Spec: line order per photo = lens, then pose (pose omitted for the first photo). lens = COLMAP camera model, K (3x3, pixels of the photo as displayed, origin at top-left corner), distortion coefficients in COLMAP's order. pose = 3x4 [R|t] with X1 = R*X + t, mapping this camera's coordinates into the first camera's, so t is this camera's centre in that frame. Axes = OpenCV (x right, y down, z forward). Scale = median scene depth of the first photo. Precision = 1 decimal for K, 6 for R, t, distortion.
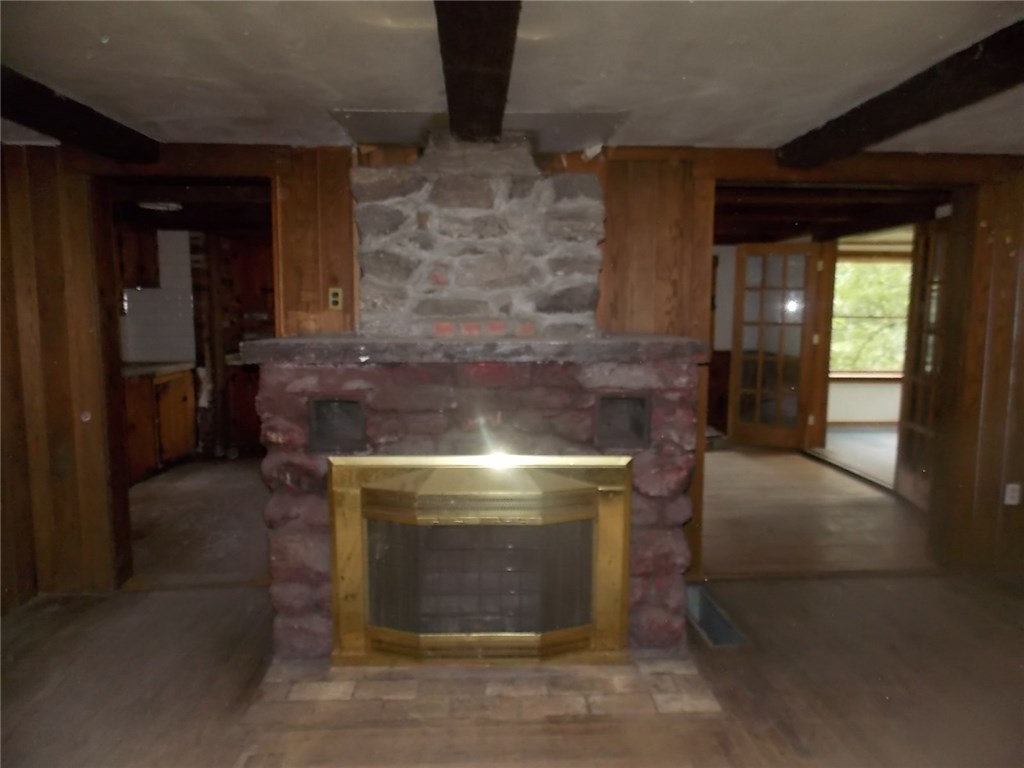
lens RADIAL K [[693.8, 0, 508.1], [0, 693.8, 386.1], [0, 0, 1]] dist [-0.008697, -0.001729]
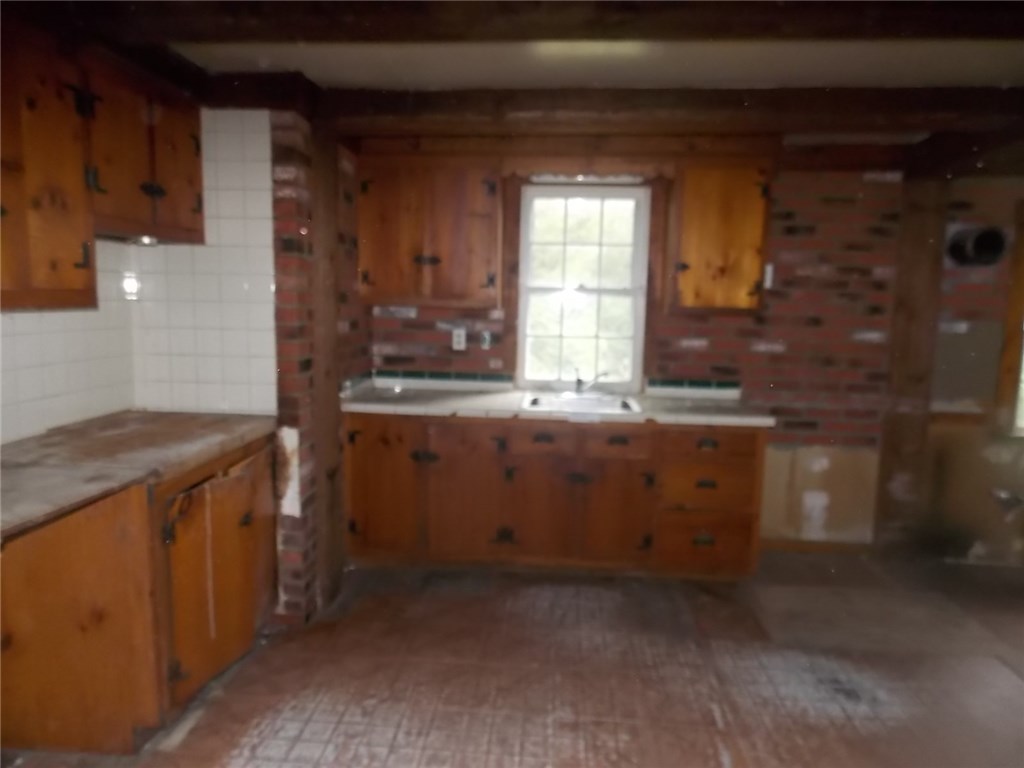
lens RADIAL K [[693.8, 0, 513.4], [0, 693.8, 383.2], [0, 0, 1]] dist [-0.008697, -0.001729]
pose [[0.993442, 0.039491, -0.107297, -0.253739], [-0.038602, 0.999201, 0.010350, -0.065197], [0.107620, -0.006140, 0.994173, 0.574724]]
